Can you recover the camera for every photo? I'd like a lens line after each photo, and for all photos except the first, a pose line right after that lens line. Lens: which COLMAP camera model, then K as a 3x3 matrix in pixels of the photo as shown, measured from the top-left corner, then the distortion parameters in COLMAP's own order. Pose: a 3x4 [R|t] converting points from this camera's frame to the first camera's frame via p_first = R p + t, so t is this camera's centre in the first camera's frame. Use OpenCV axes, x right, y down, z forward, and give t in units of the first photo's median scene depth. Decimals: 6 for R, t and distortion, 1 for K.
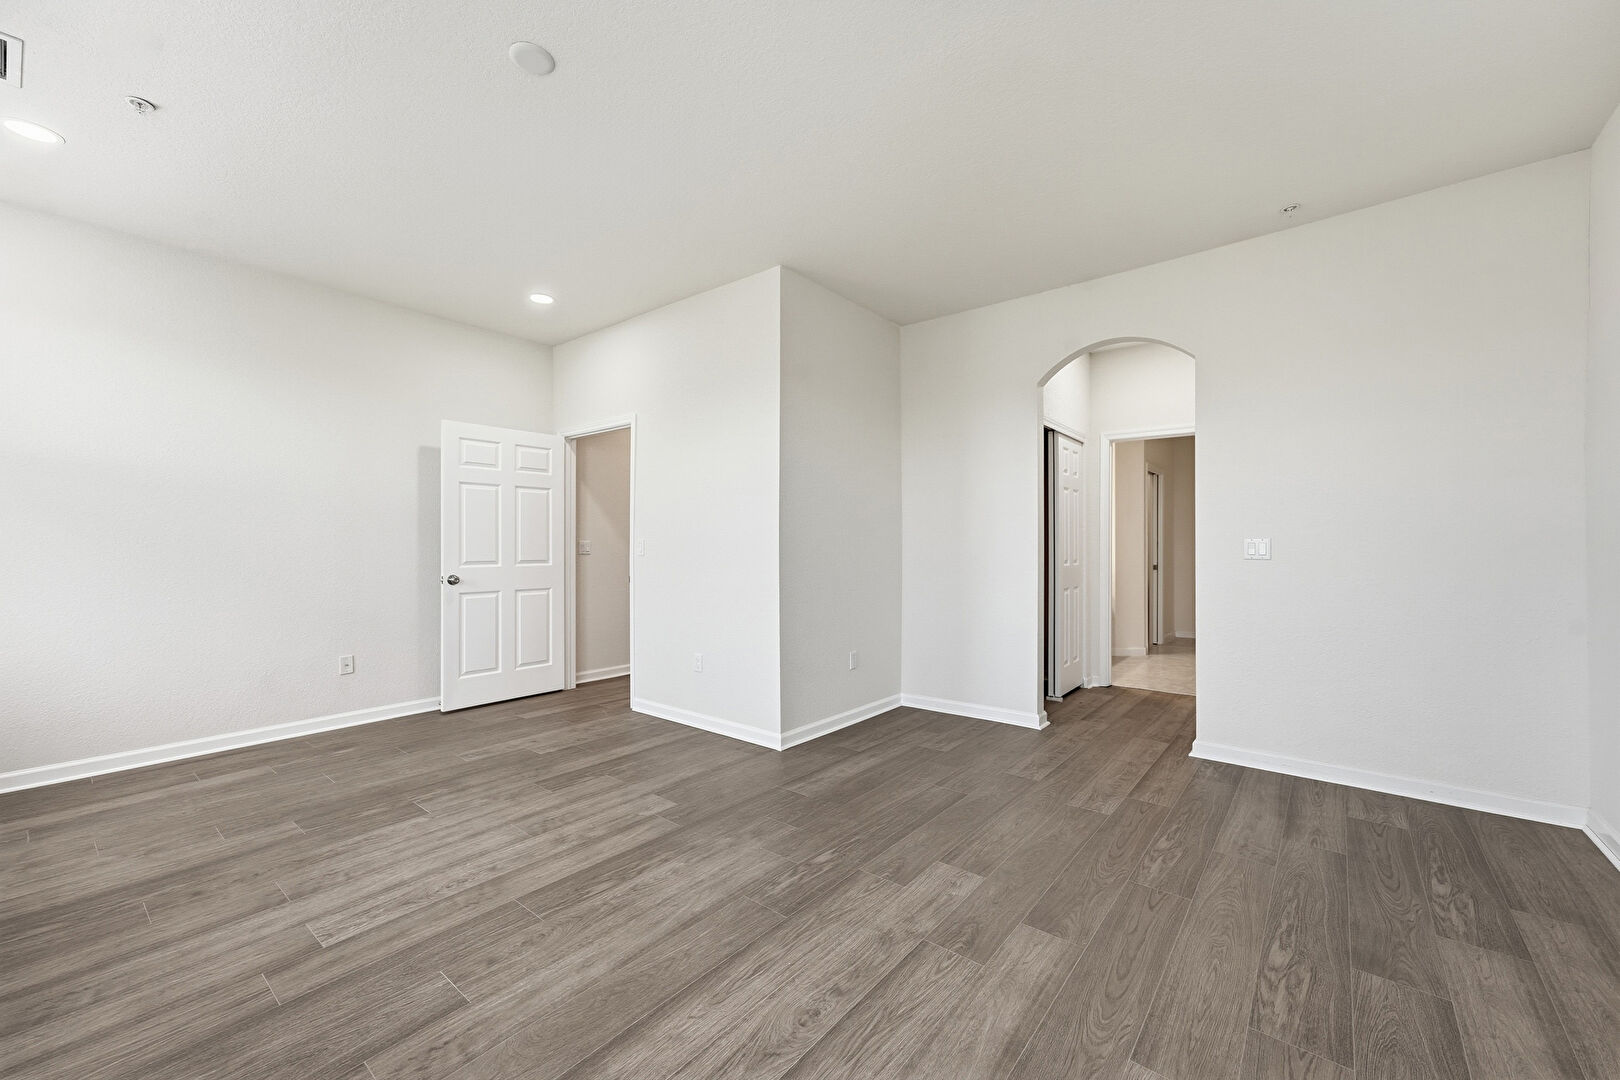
lens RADIAL K [[633.6, 0, 813.3], [0, 633.6, 538.3], [0, 0, 1]] dist [0.015998, 0.000041]
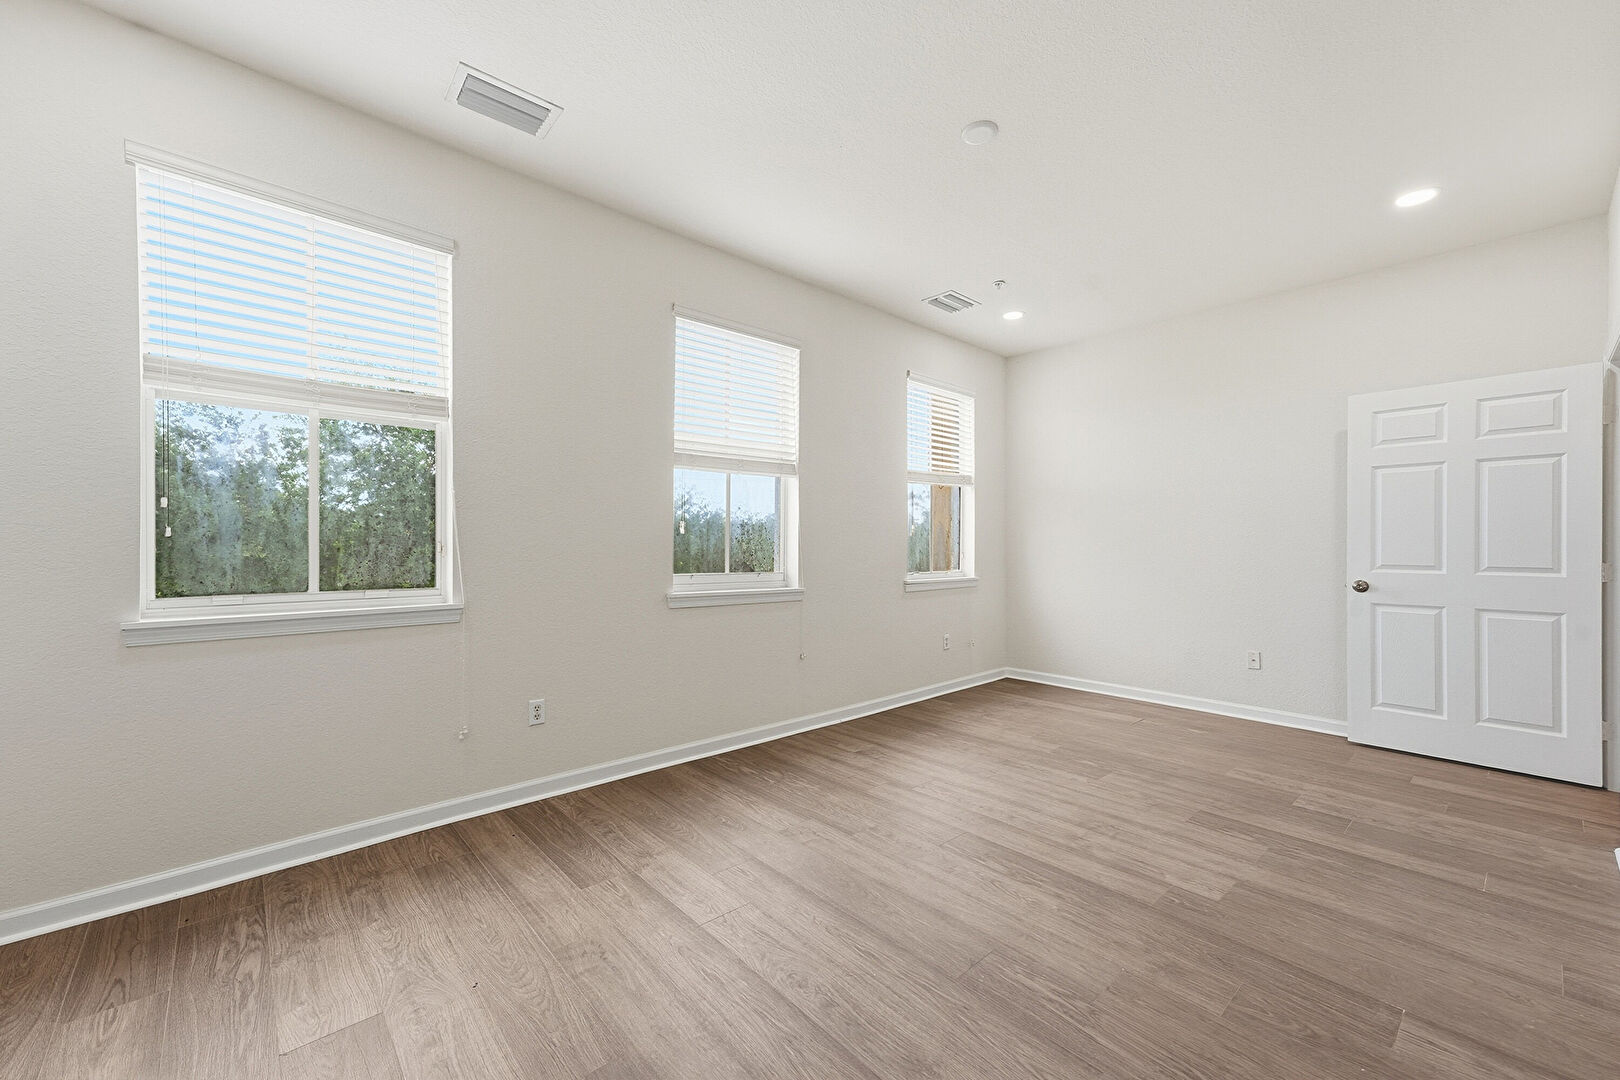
lens RADIAL K [[633.6, 0, 806.0], [0, 633.6, 544.9], [0, 0, 1]] dist [0.015998, 0.000041]
pose [[-0.144893, 0.003298, -0.989442, 0.552560], [0.006622, 0.999975, 0.002364, 0.007264], [0.989425, -0.006209, -0.144911, 0.617157]]
